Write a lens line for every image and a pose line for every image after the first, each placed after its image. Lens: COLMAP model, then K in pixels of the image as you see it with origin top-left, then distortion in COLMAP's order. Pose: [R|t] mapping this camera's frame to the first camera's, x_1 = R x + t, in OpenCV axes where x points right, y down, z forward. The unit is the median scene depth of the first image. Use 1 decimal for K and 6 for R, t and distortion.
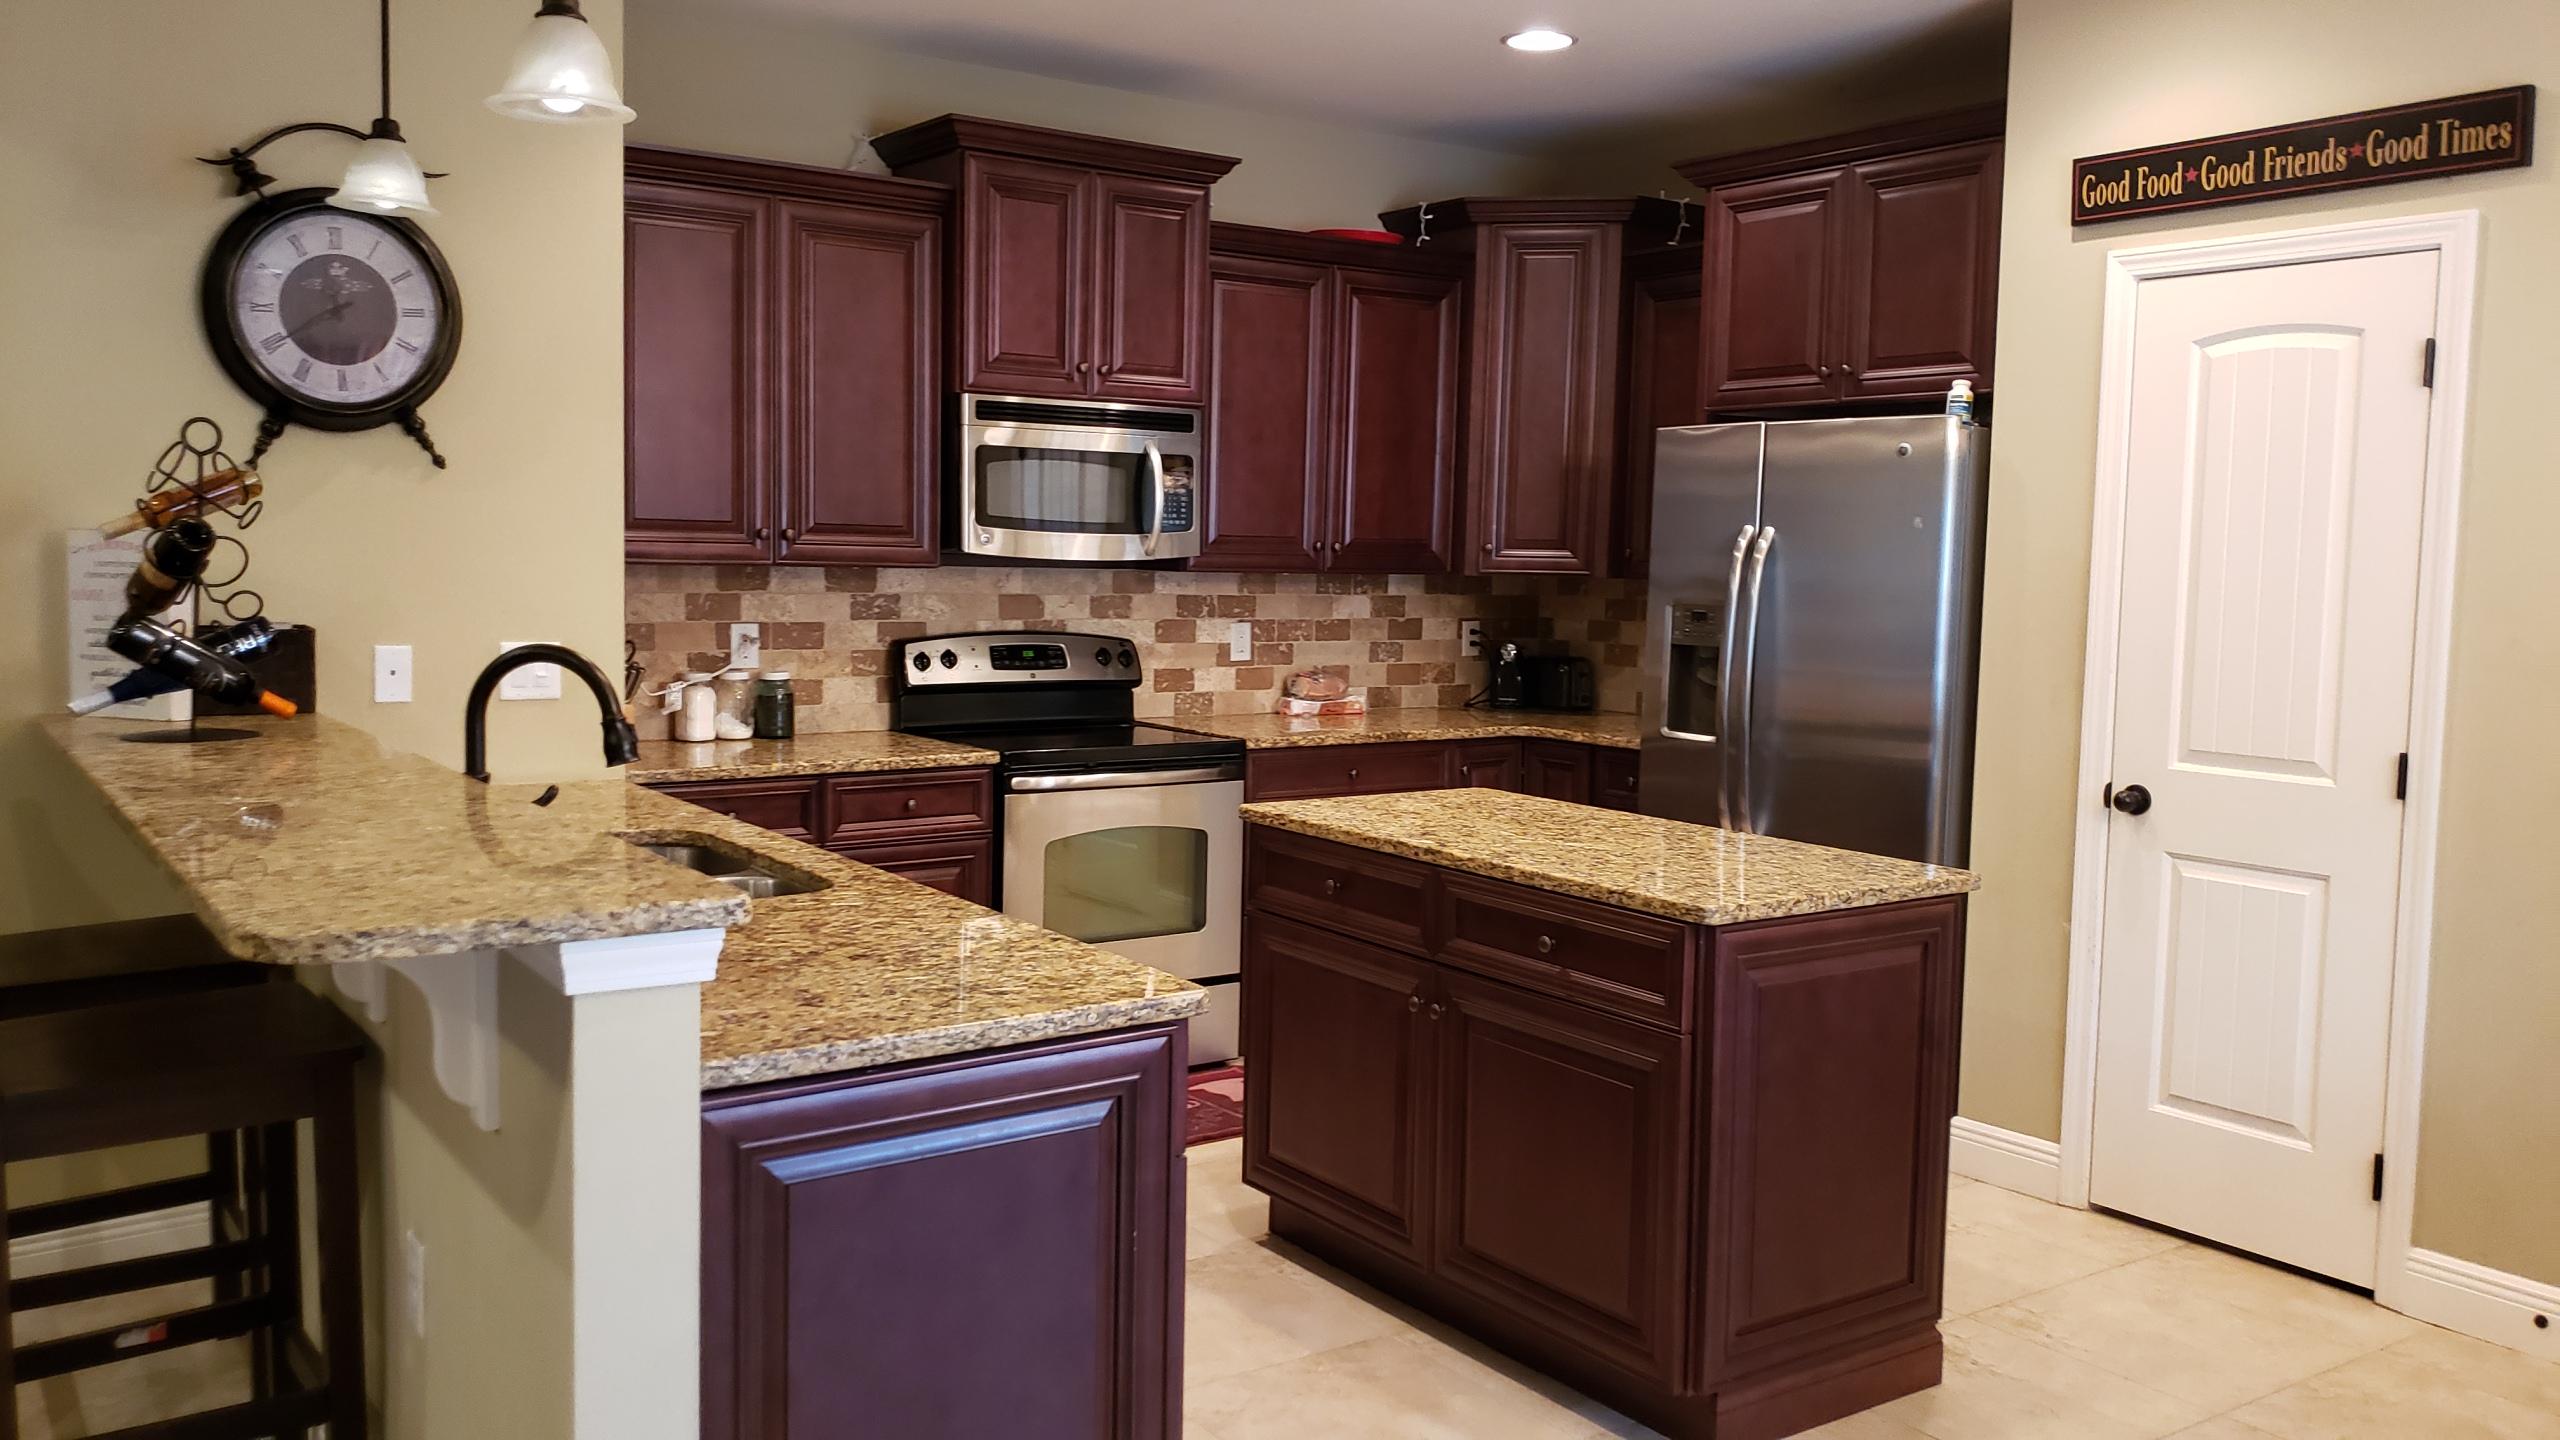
lens RADIAL K [[1999.1, 0, 1281.9], [0, 1999.1, 729.1], [0, 0, 1]] dist [0.152824, -0.357415]
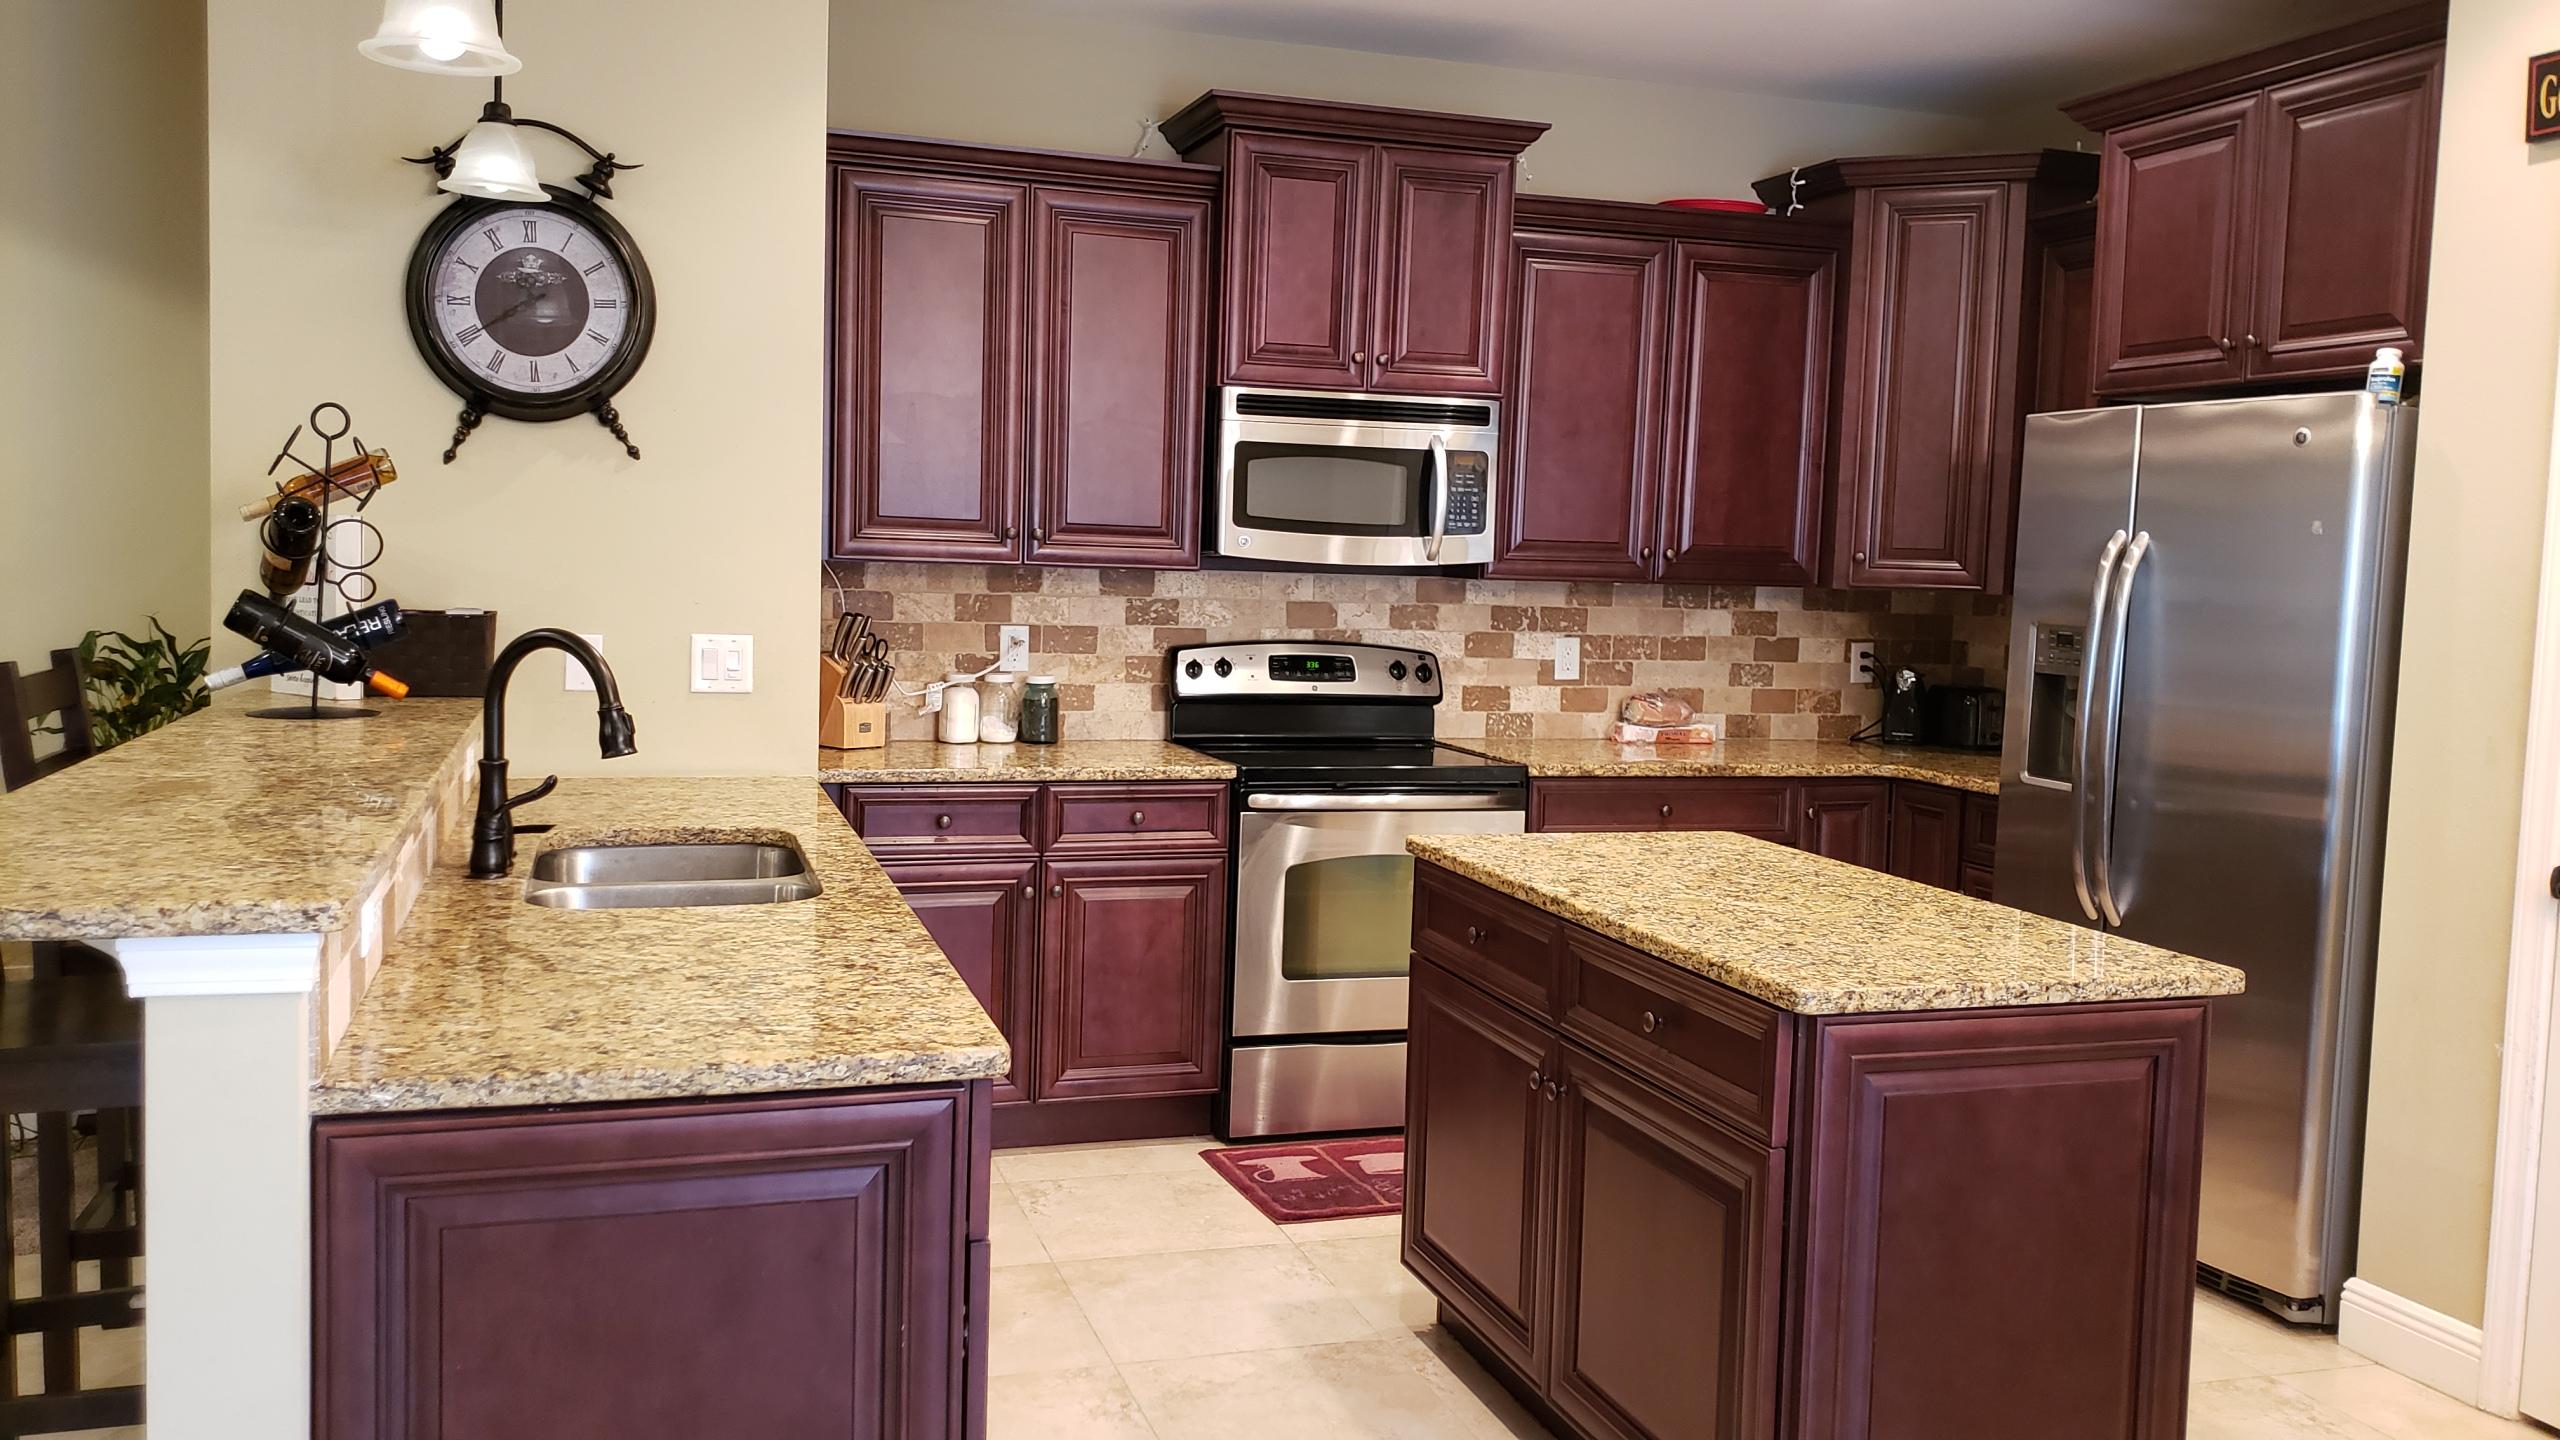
lens RADIAL K [[2033.8, 0, 1280.0], [0, 2033.8, 720.0], [0, 0, 1]] dist [0.022550, -0.003507]
pose [[0.955687, 0.034554, -0.292349, 0.147596], [-0.039512, 0.999158, -0.011069, -0.000785], [0.291720, 0.022130, 0.956248, 0.101916]]
